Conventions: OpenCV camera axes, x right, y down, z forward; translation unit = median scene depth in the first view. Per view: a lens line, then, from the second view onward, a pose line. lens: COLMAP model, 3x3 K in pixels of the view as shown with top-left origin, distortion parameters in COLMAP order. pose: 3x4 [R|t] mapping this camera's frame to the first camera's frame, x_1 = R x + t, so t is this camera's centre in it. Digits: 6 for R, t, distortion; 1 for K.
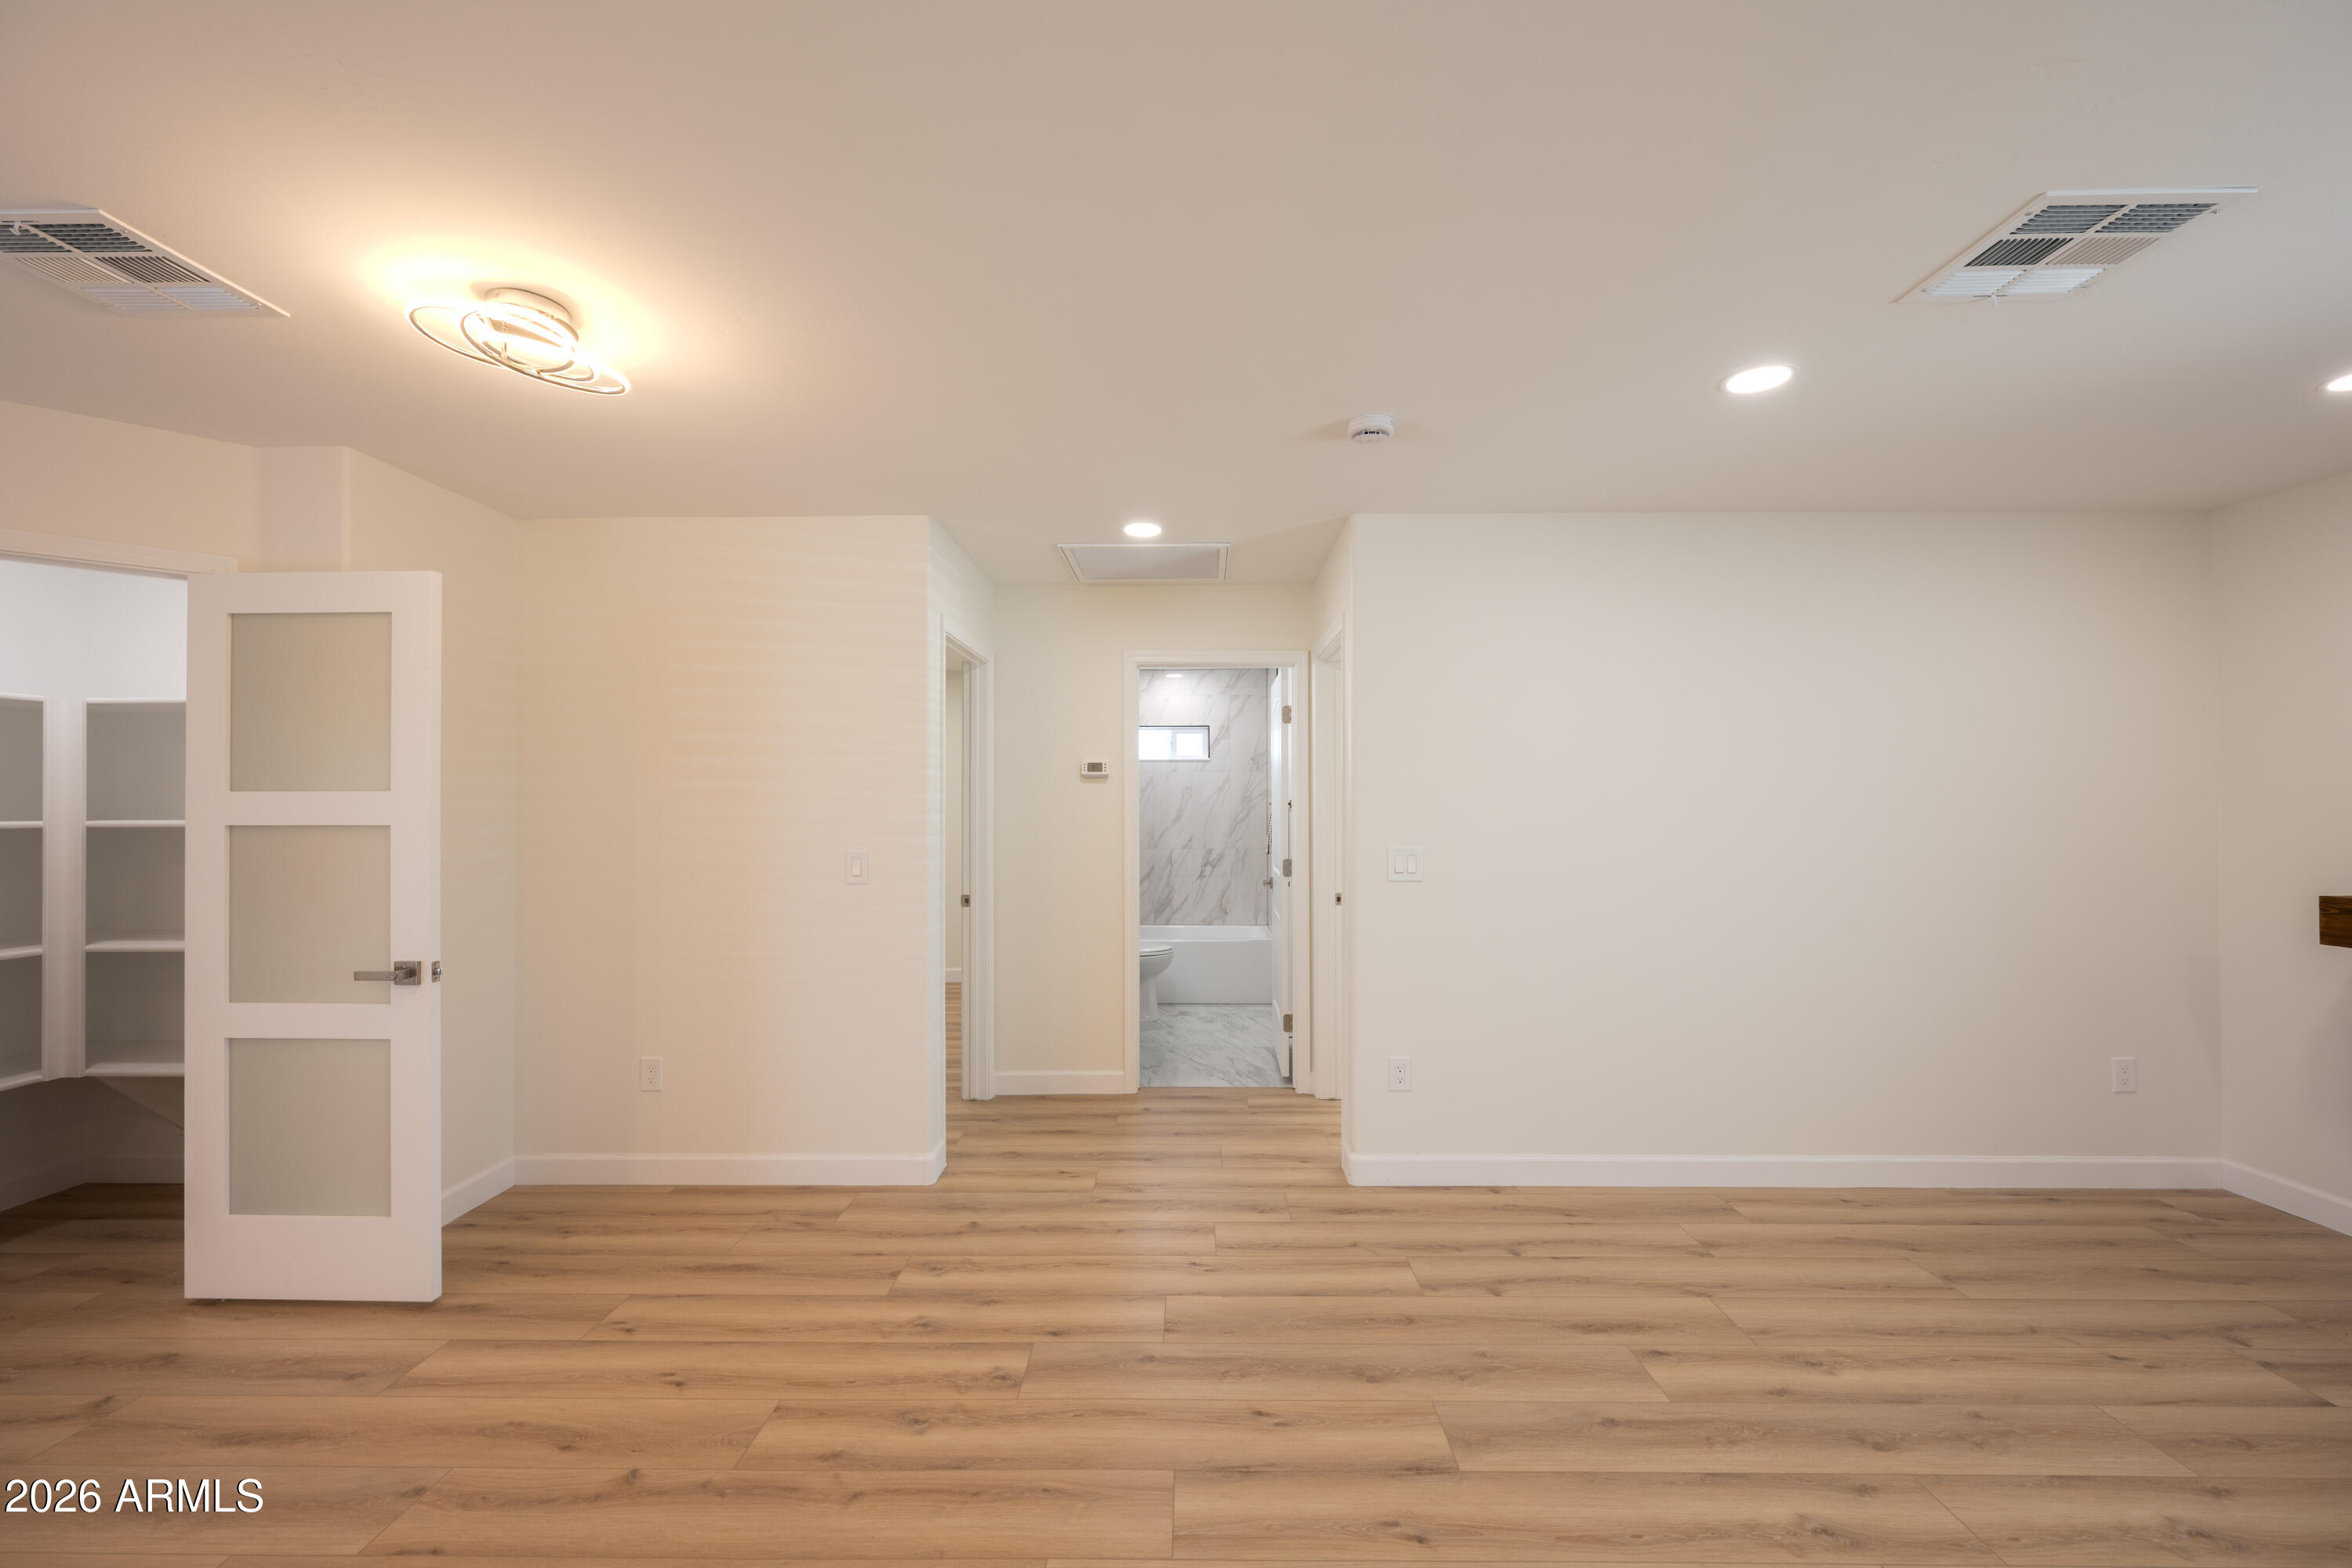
lens RADIAL K [[930.9, 0, 1182.5], [0, 930.9, 789.3], [0, 0, 1]] dist [-0.001074, 0.000185]
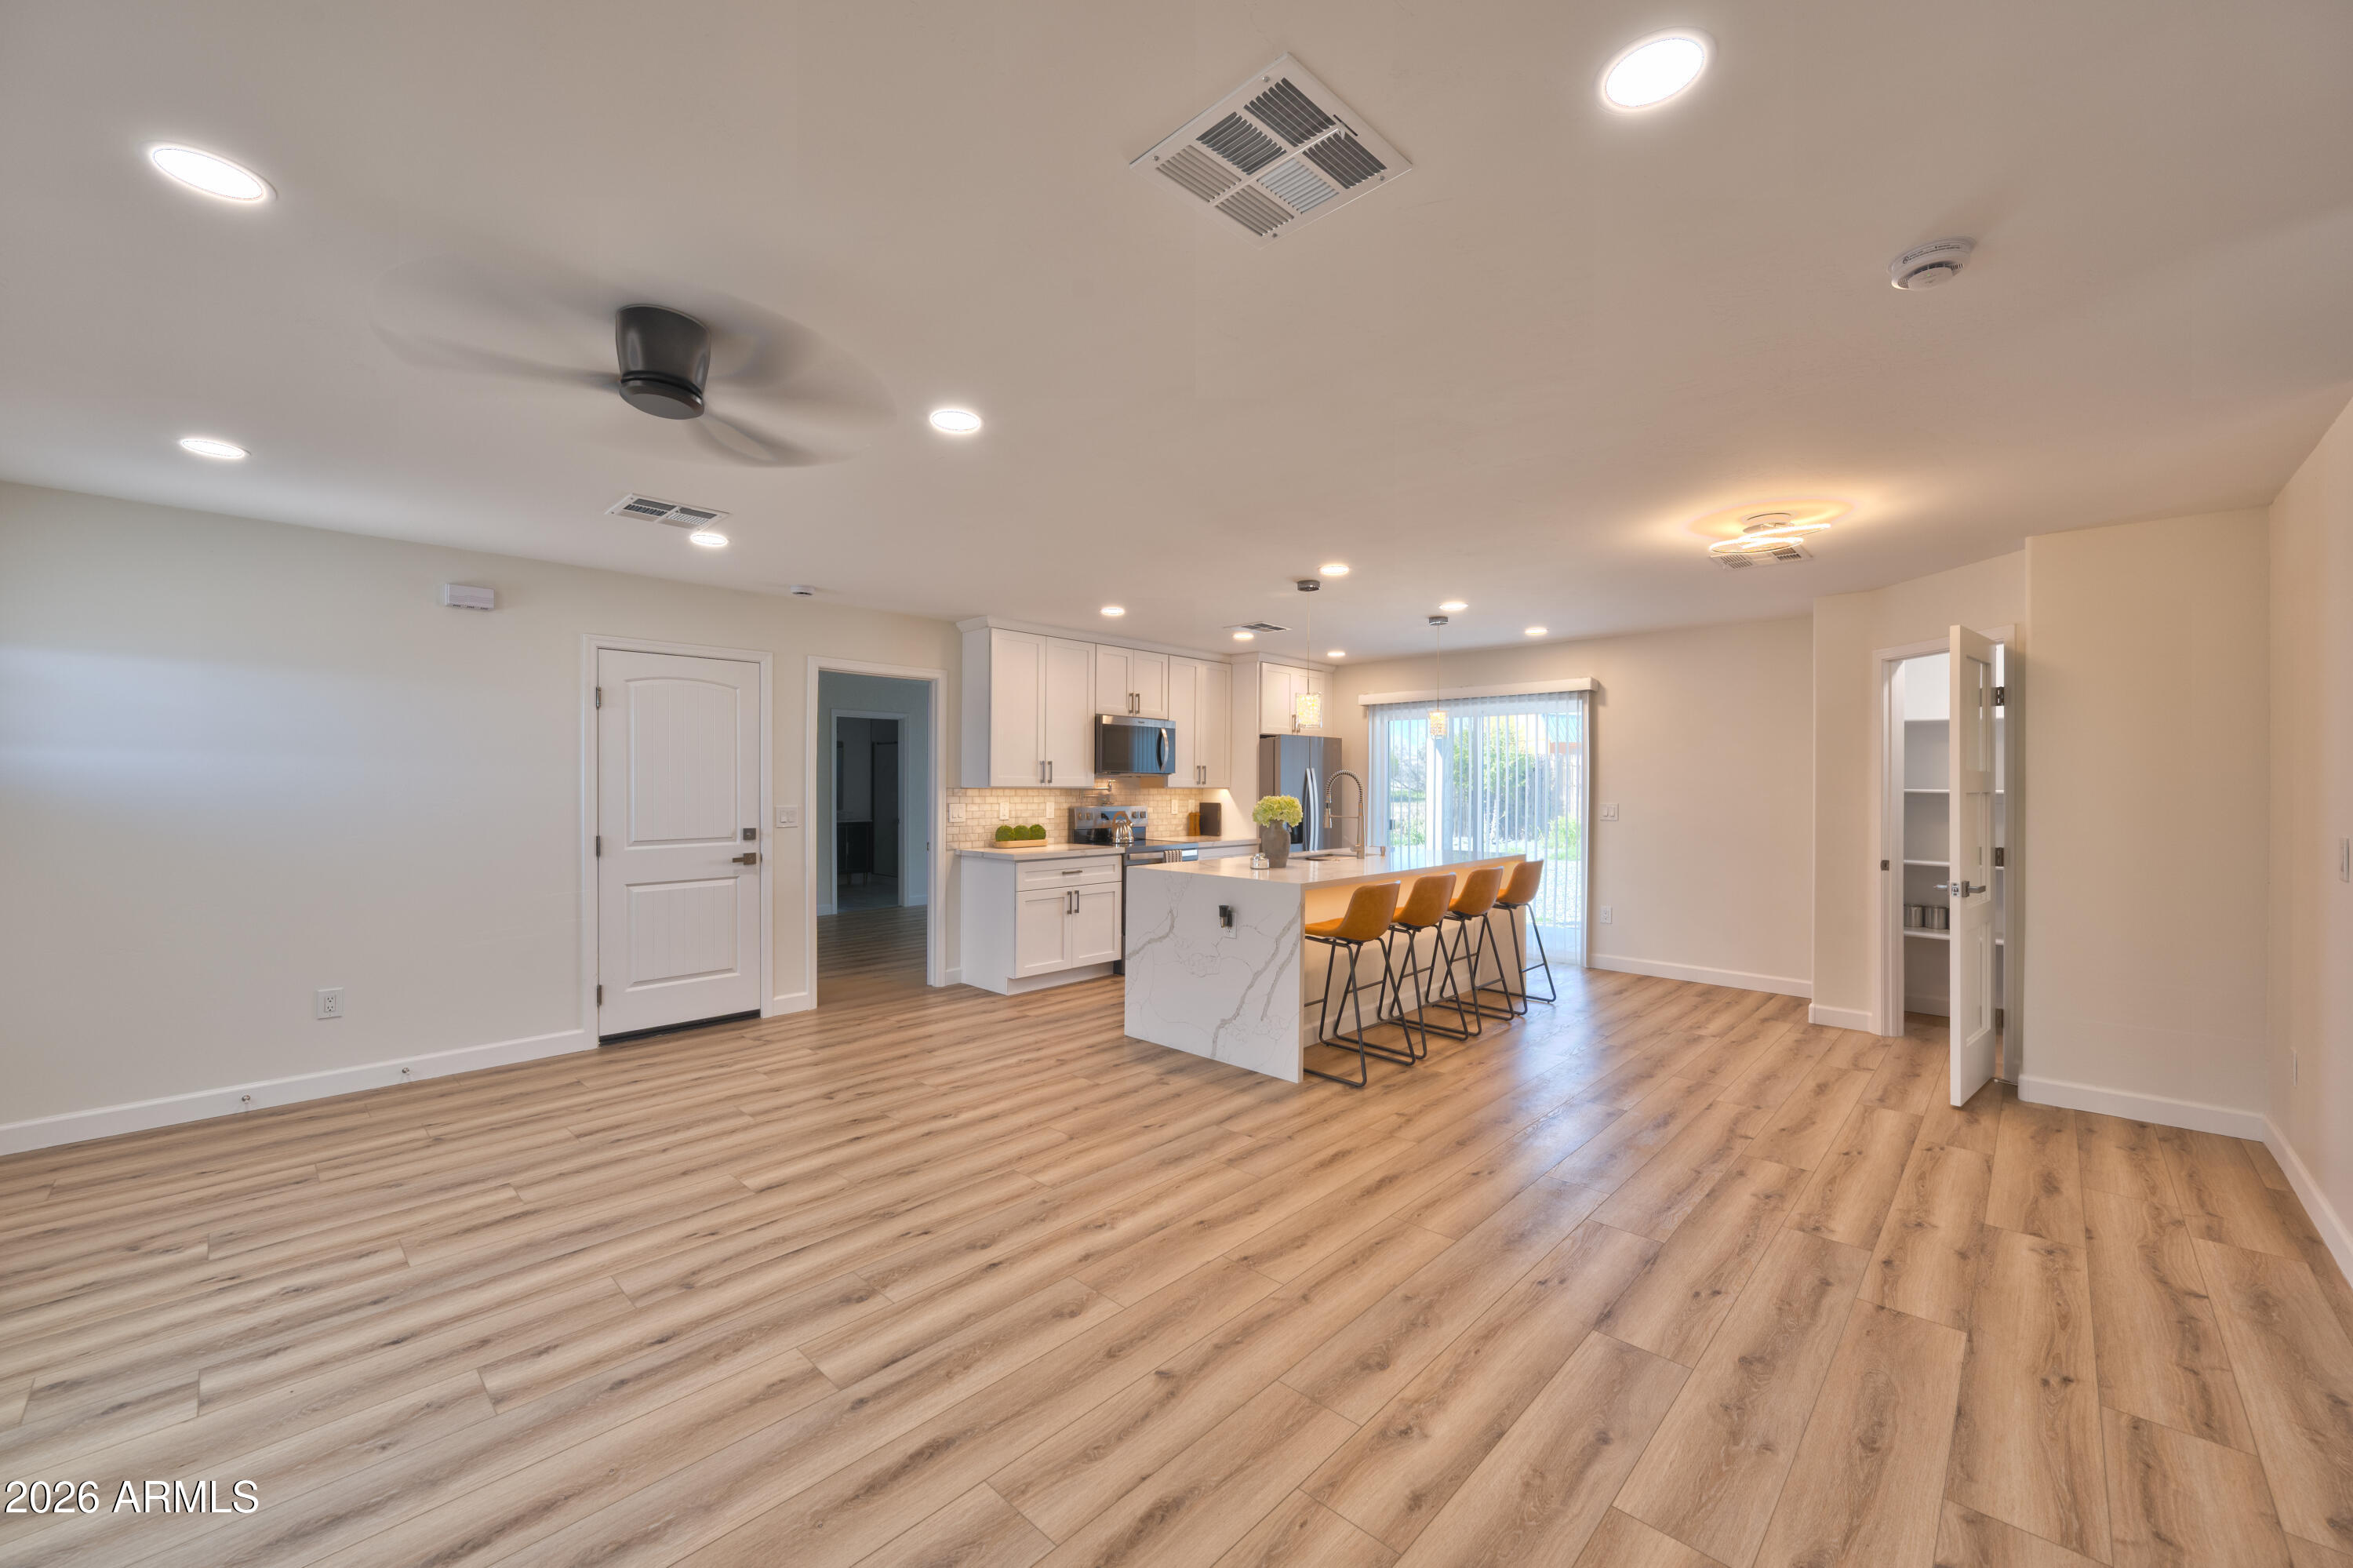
lens RADIAL K [[917.2, 0, 1183.2], [0, 917.2, 787.1], [0, 0, 1]] dist [0.000133, 0.000145]
pose [[-0.676788, 0.004875, -0.736161, 1.107834], [0.009207, 0.999956, -0.001843, 0.019403], [0.736120, -0.008025, -0.676803, 1.028497]]
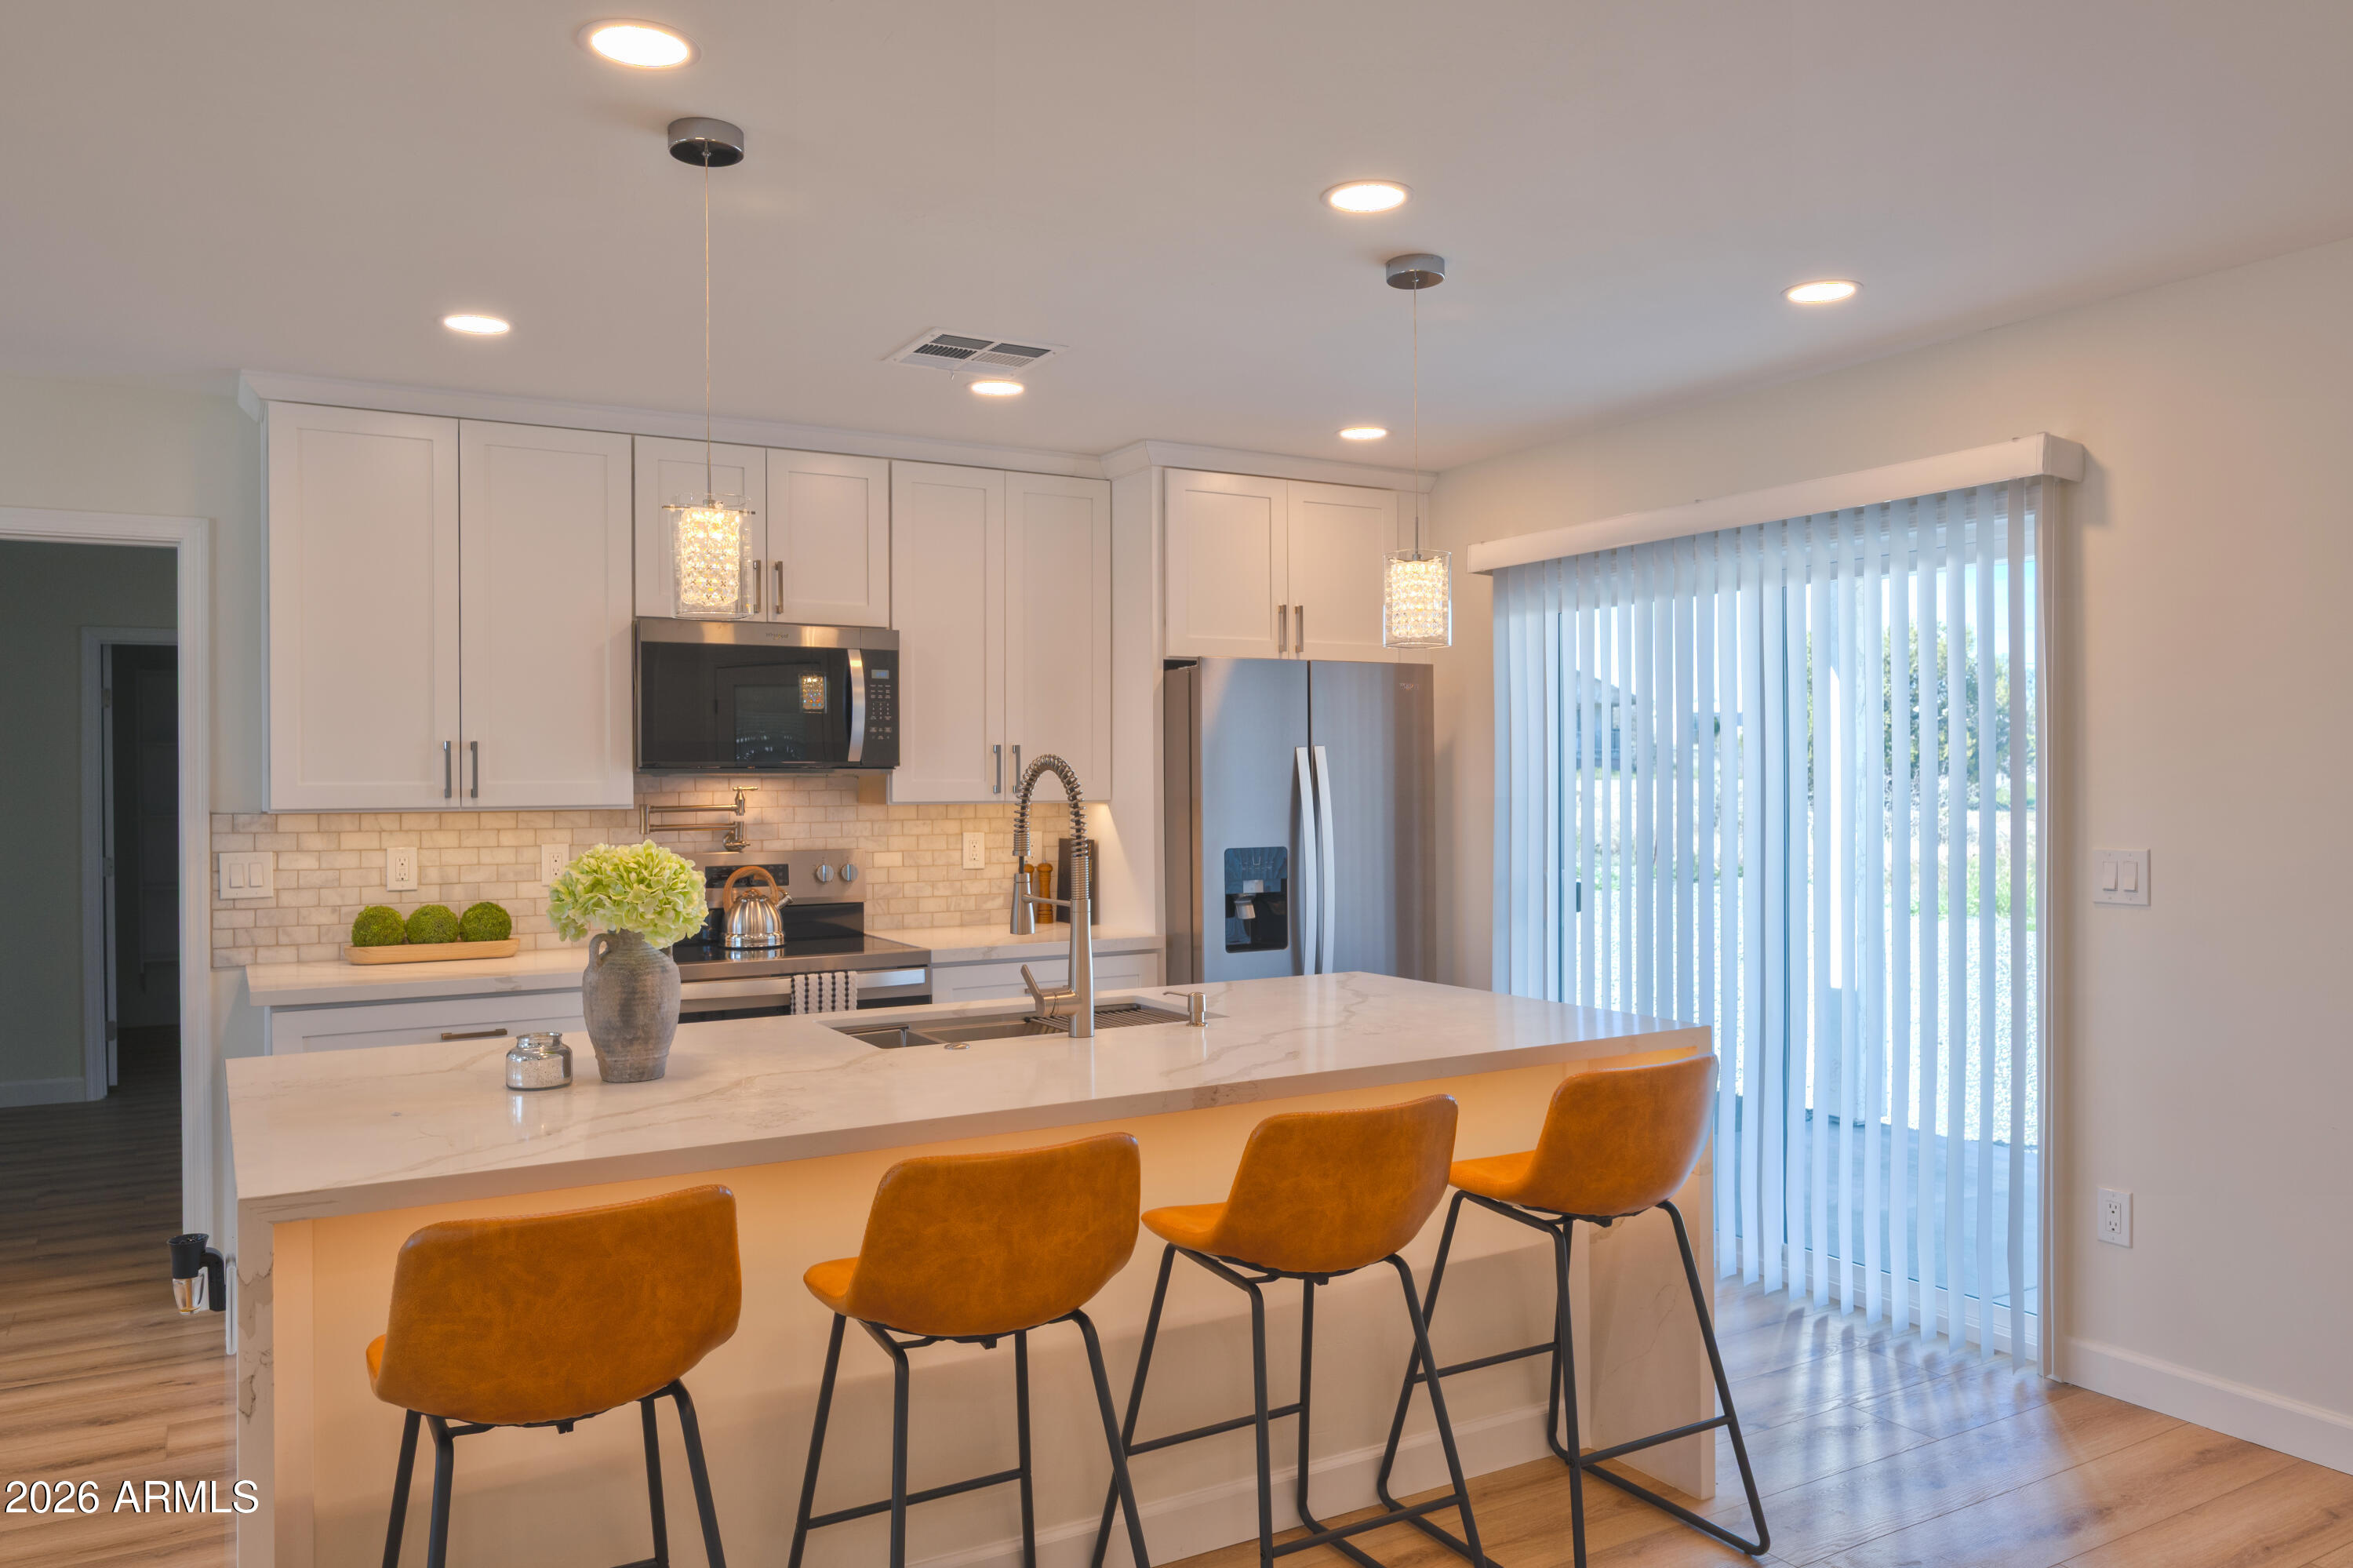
lens RADIAL K [[1678.3, 0, 1185.8], [0, 1678.3, 788.4], [0, 0, 1]] dist [-0.004280, 0.001779]
pose [[-0.857453, 0.014259, -0.514365, -0.160502], [0.018377, 0.999827, -0.002917, 0.010154], [0.514234, -0.011954, -0.857567, 0.976093]]
